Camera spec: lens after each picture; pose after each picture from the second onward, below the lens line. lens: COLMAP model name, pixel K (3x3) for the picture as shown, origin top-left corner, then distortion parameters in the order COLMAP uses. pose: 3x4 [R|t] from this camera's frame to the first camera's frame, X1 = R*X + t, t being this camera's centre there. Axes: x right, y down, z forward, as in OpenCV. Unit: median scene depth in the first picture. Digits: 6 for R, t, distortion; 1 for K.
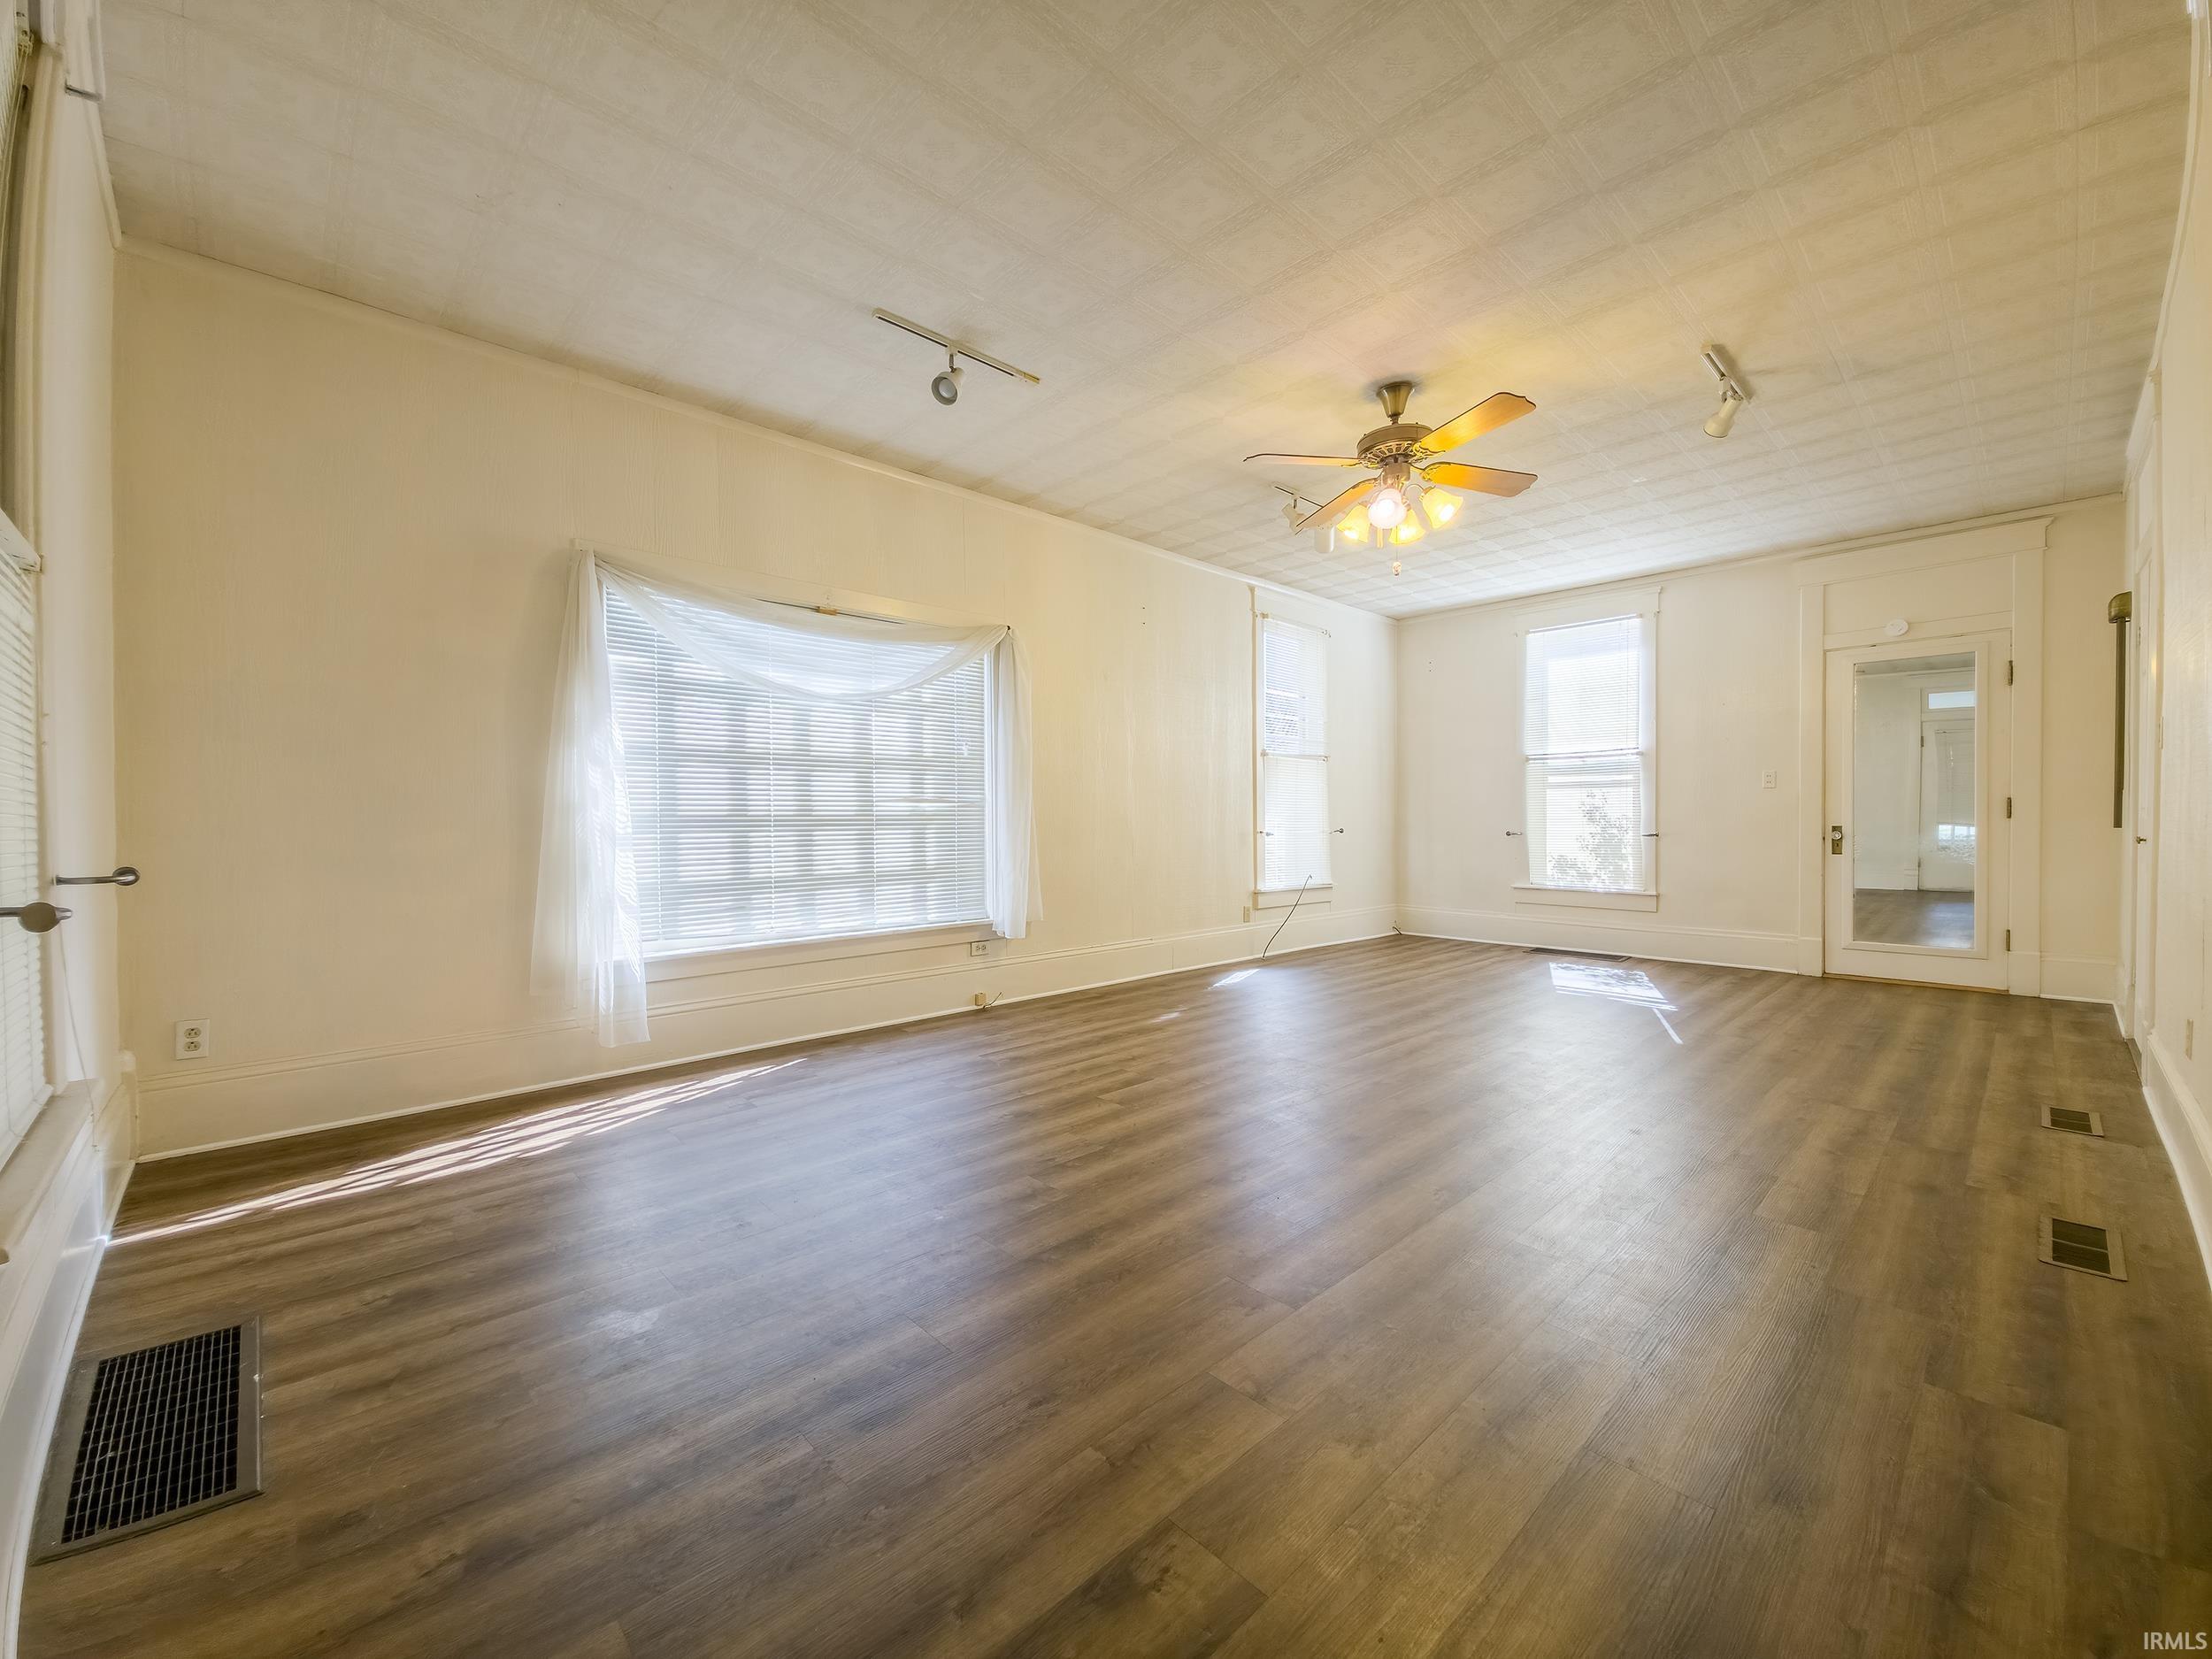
lens RADIAL K [[880.9, 0, 1110.3], [0, 880.9, 831.5], [0, 0, 1]] dist [0.016806, -0.010568]
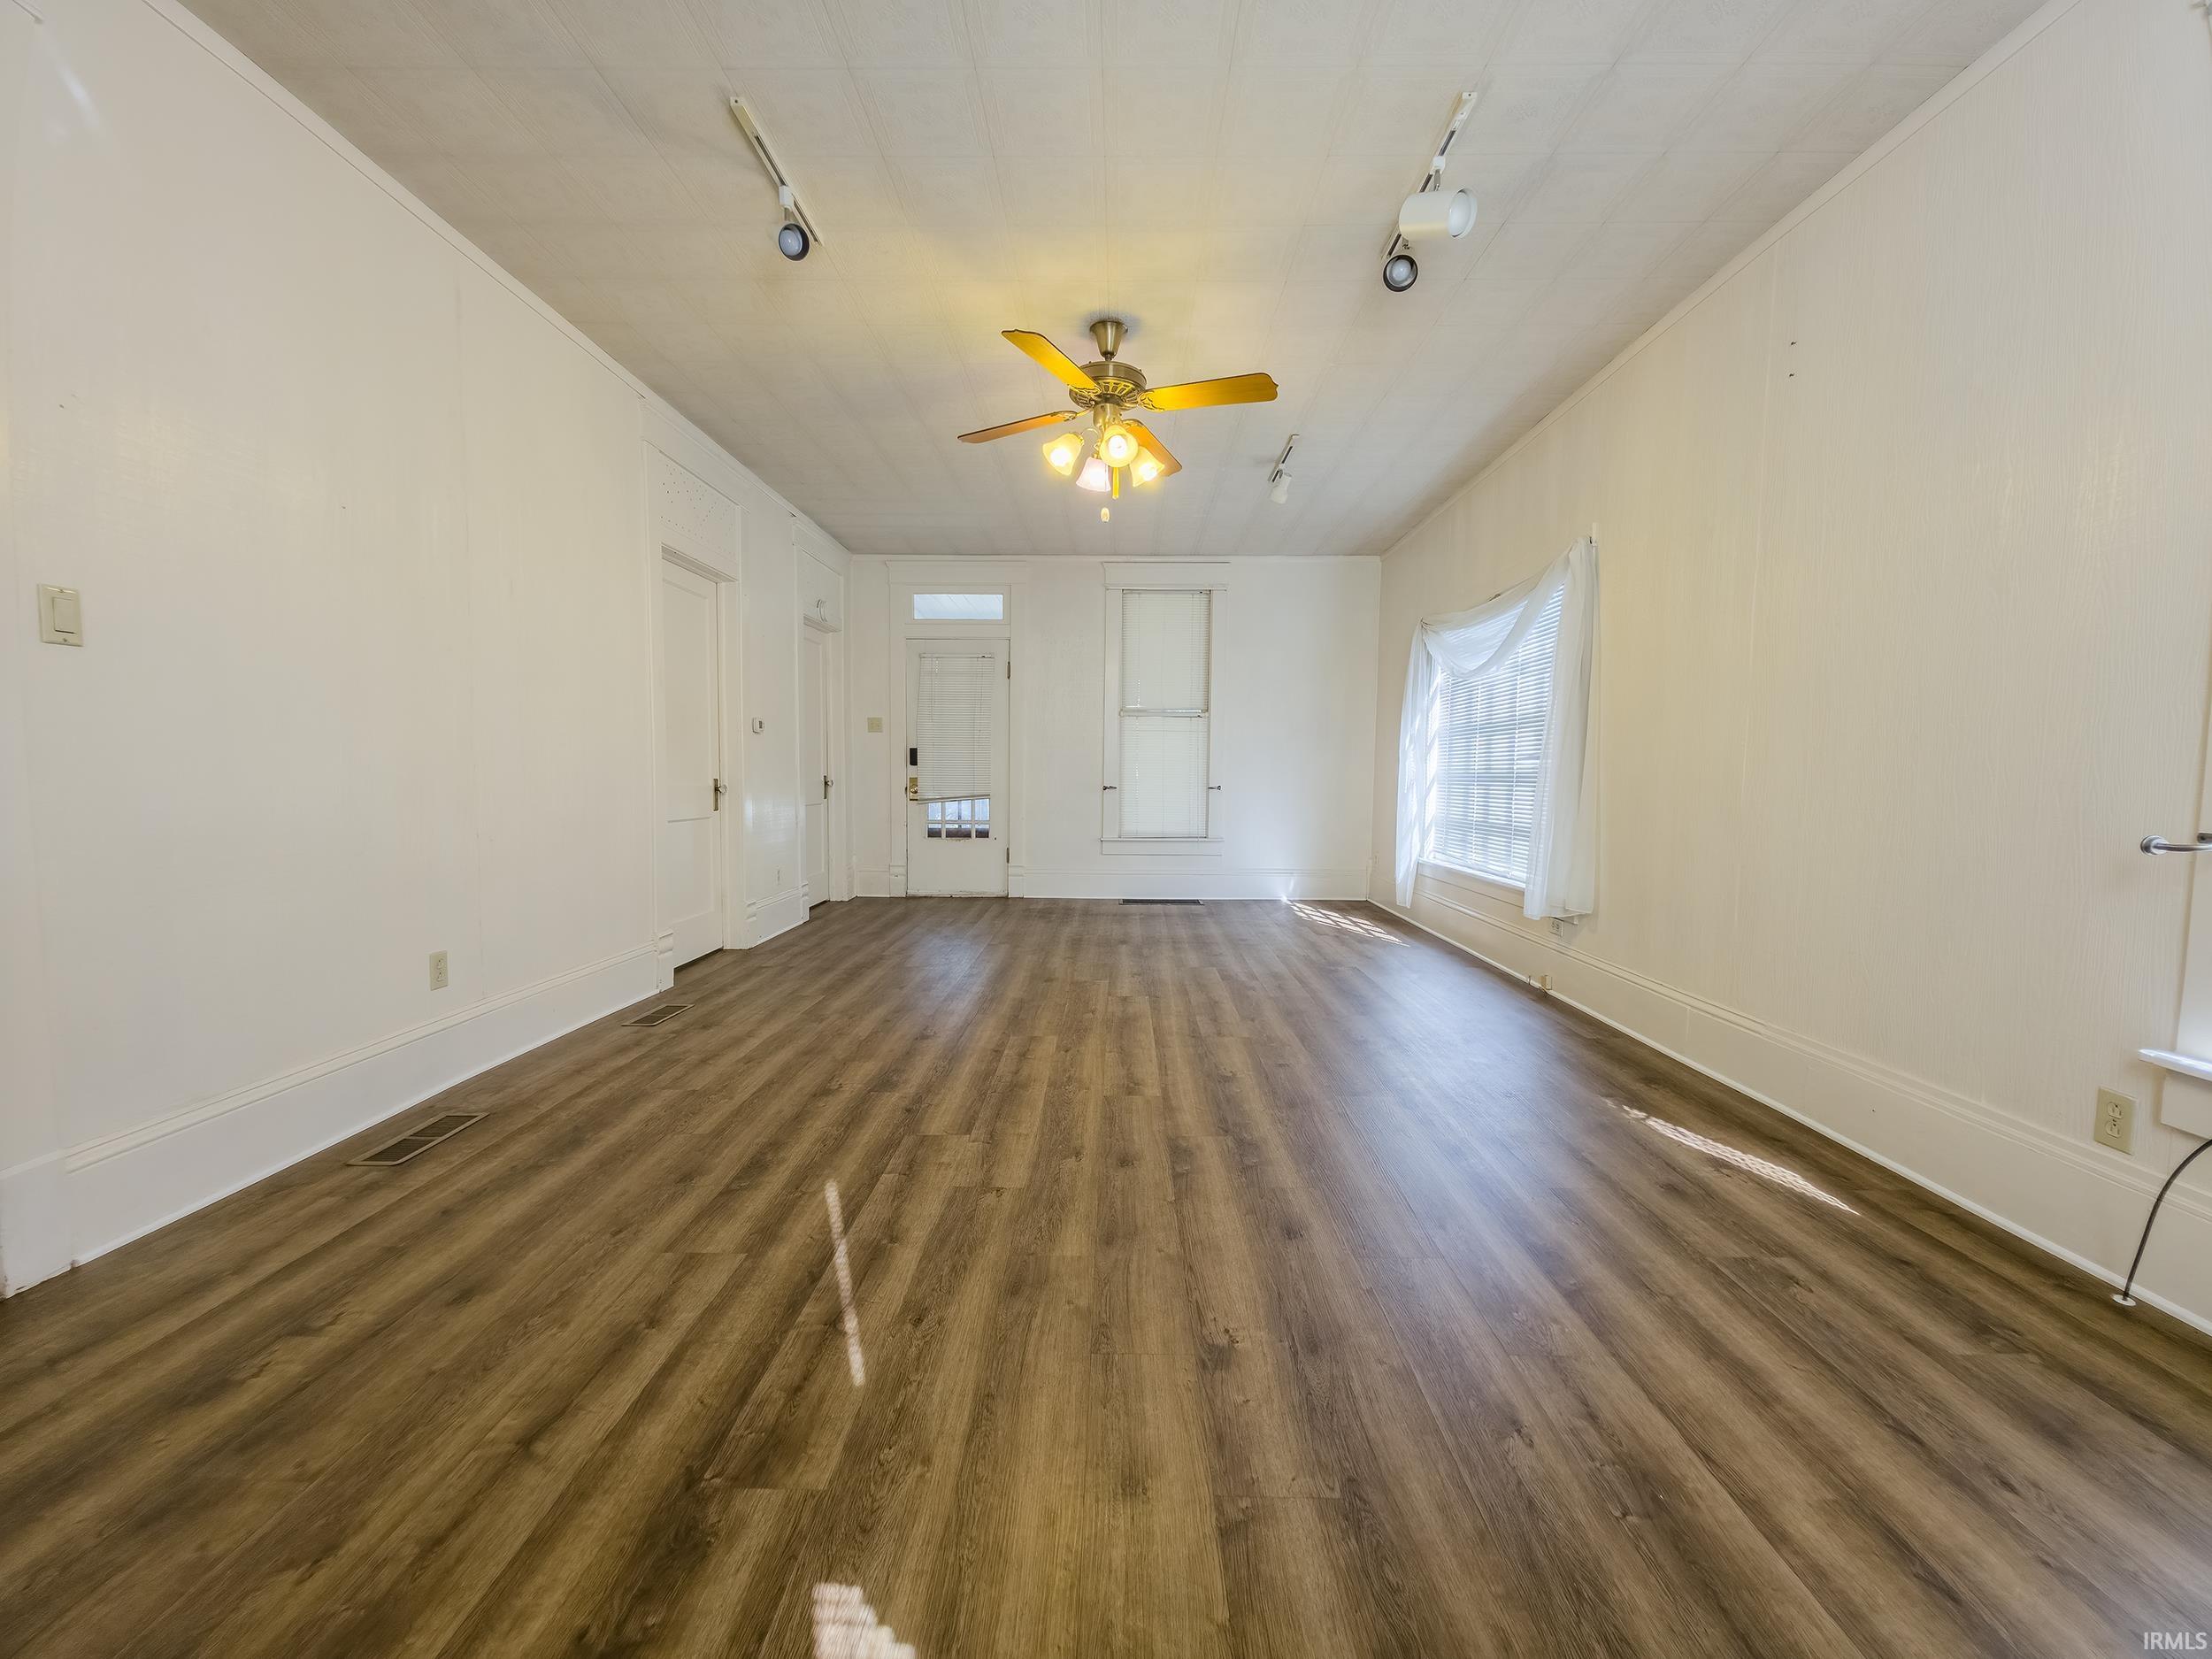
lens RADIAL K [[880.9, 0, 1110.3], [0, 880.9, 831.5], [0, 0, 1]] dist [0.016806, -0.010568]
pose [[-0.698308, 0.044526, -0.714411, 0.570254], [-0.017317, 0.996720, 0.079048, -0.016171], [0.715588, 0.067571, -0.695247, 0.945104]]
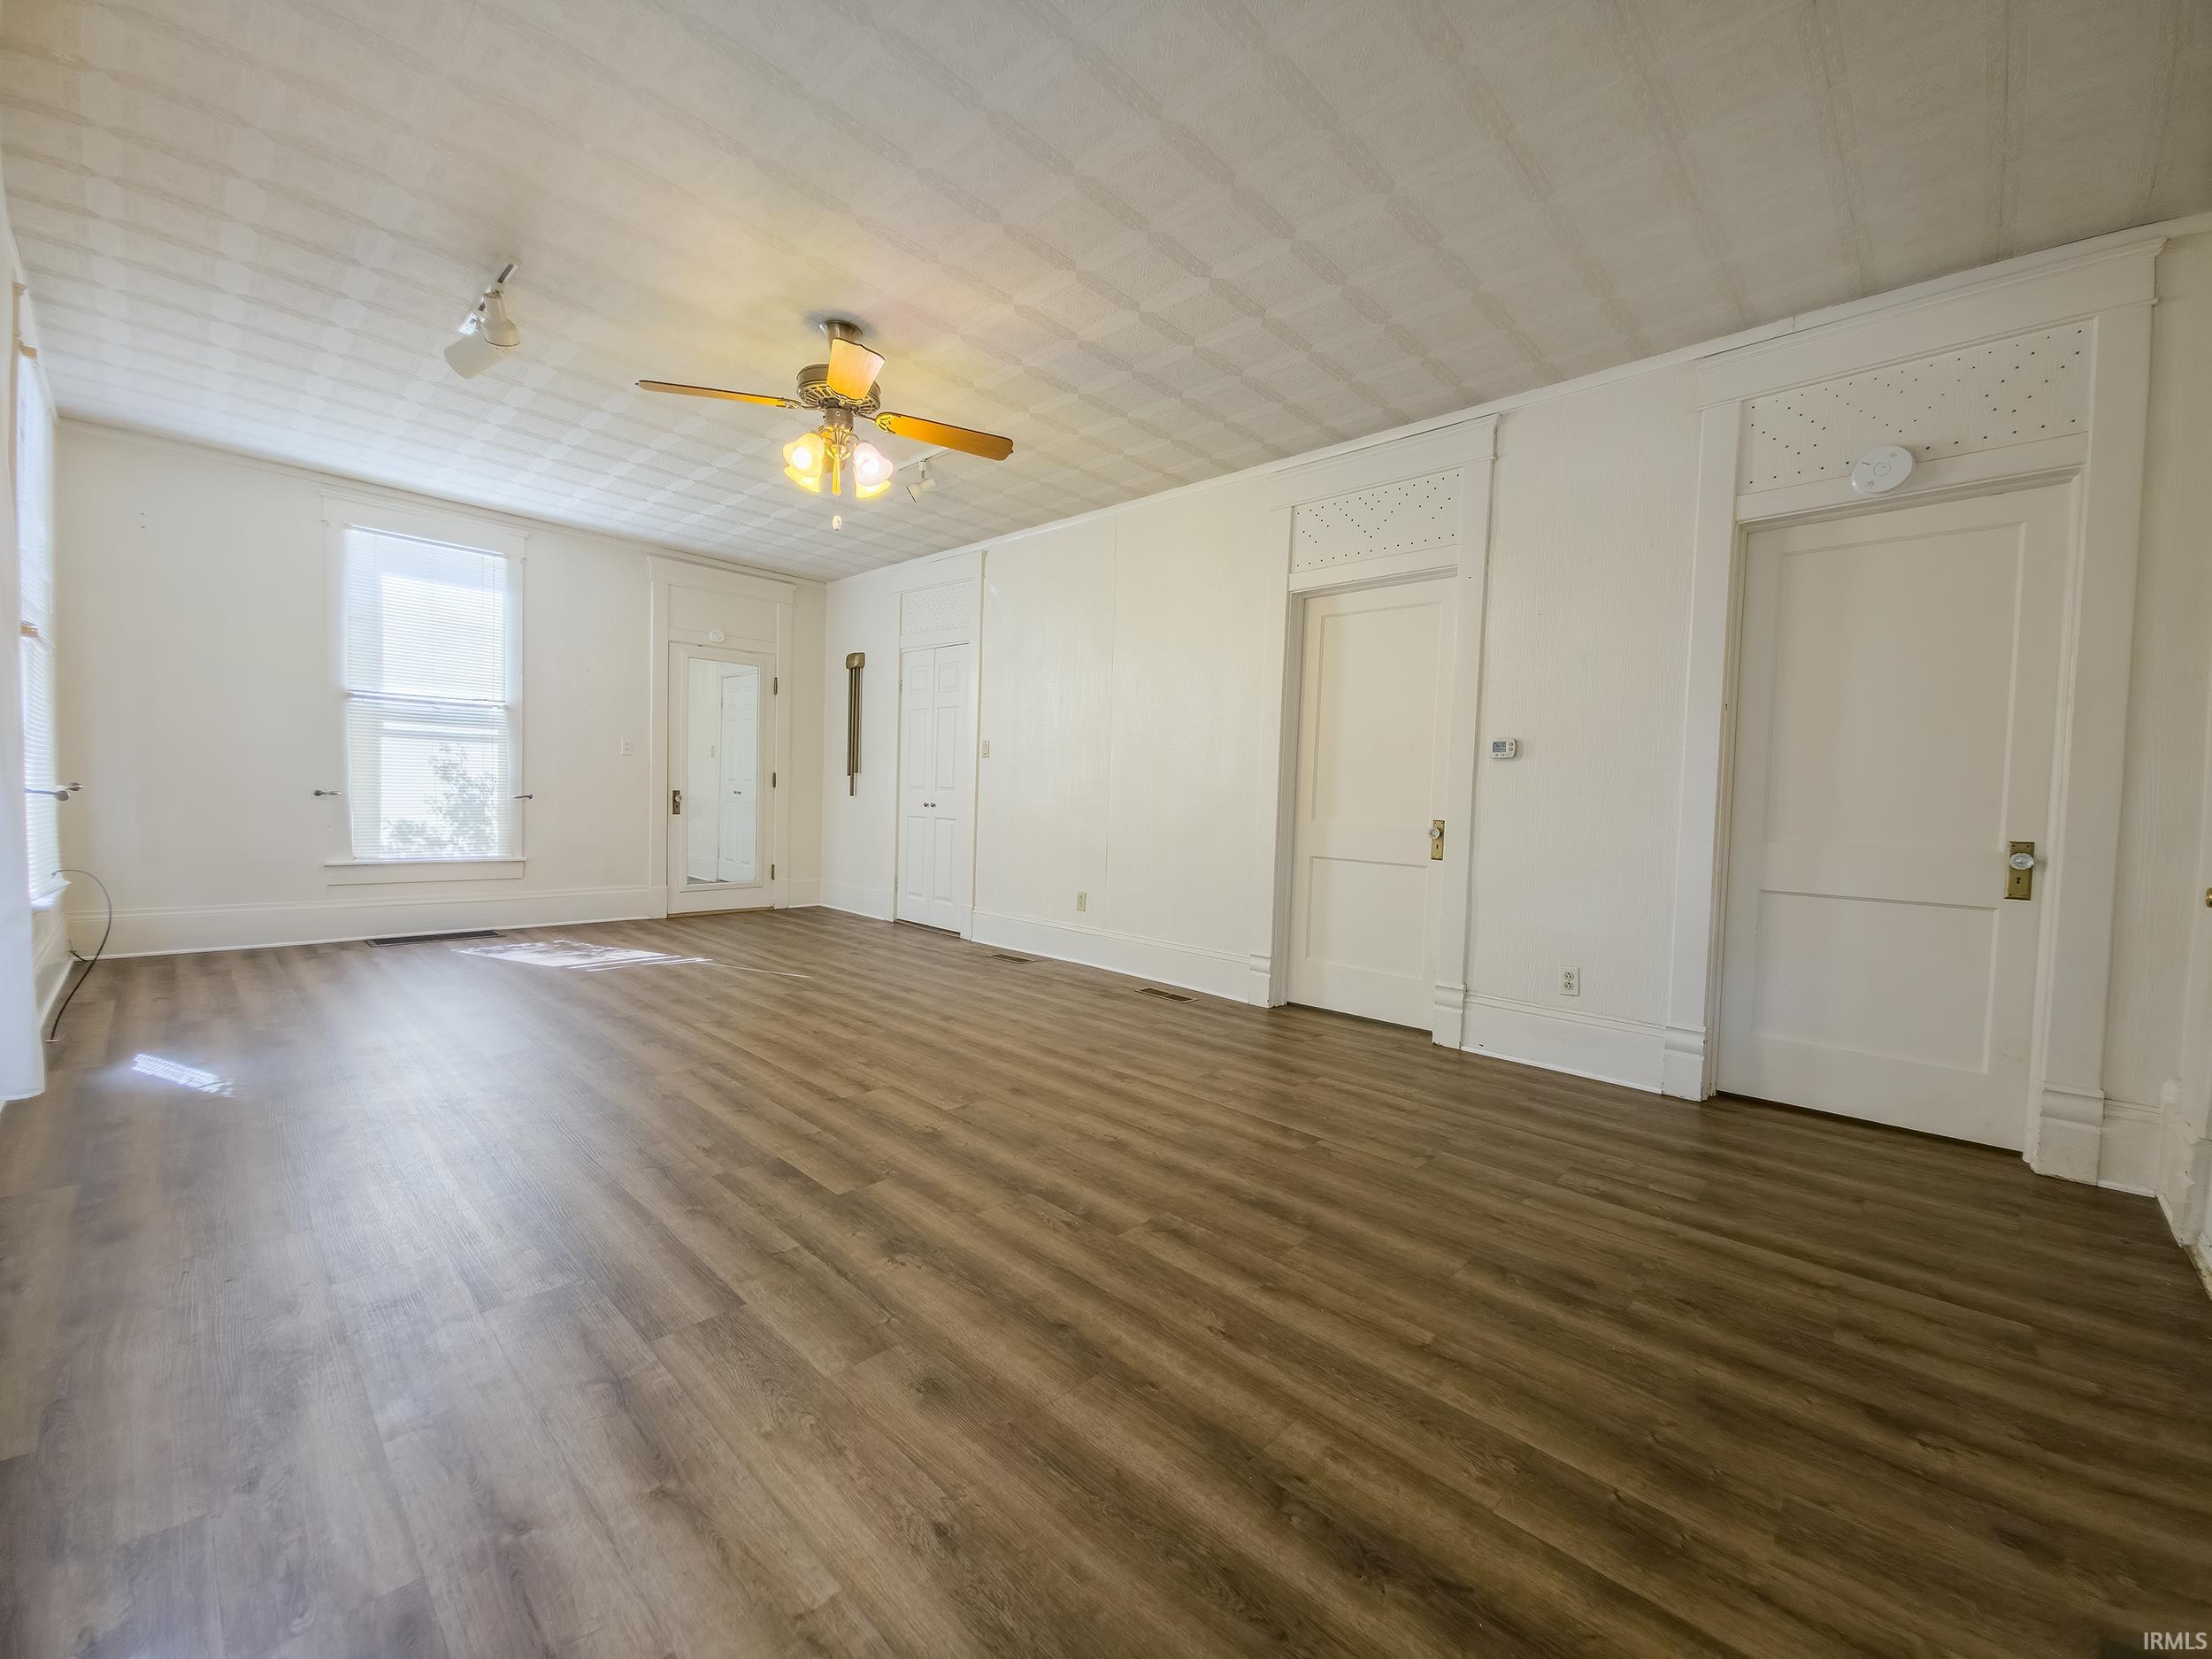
lens RADIAL K [[880.9, 0, 1110.3], [0, 880.9, 831.5], [0, 0, 1]] dist [0.016806, -0.010568]
pose [[-0.052988, -0.039243, 0.997824, -0.356411], [-0.019277, 0.999082, 0.038269, -0.006822], [-0.998409, -0.017207, -0.053696, 0.420304]]
